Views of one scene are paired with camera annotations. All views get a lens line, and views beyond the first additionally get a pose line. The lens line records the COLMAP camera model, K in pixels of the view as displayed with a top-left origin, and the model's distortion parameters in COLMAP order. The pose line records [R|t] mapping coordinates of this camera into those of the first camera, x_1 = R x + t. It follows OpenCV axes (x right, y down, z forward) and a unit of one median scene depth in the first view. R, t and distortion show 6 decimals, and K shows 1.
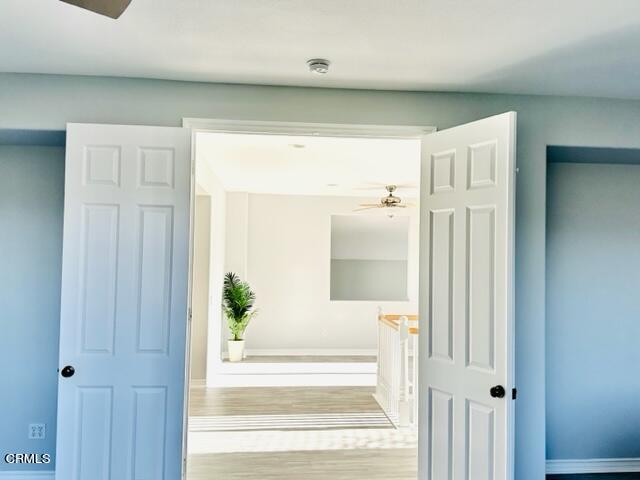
lens RADIAL K [[450.4, 0, 319.8], [0, 450.4, 241.4], [0, 0, 1]] dist [0.059353, 0.001188]
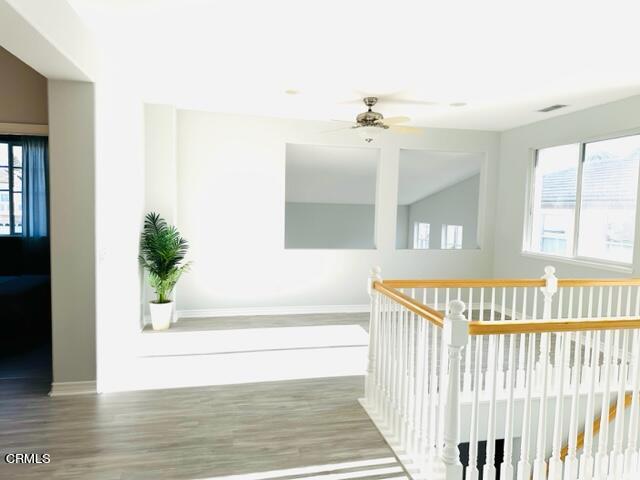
lens RADIAL K [[450.4, 0, 320.2], [0, 450.4, 240.2], [0, 0, 1]] dist [0.059353, 0.001188]
pose [[0.993148, 0.001878, 0.116848, -0.010167], [-0.016160, 0.992472, 0.121404, 0.018865], [-0.115740, -0.122461, 0.985702, 0.237904]]
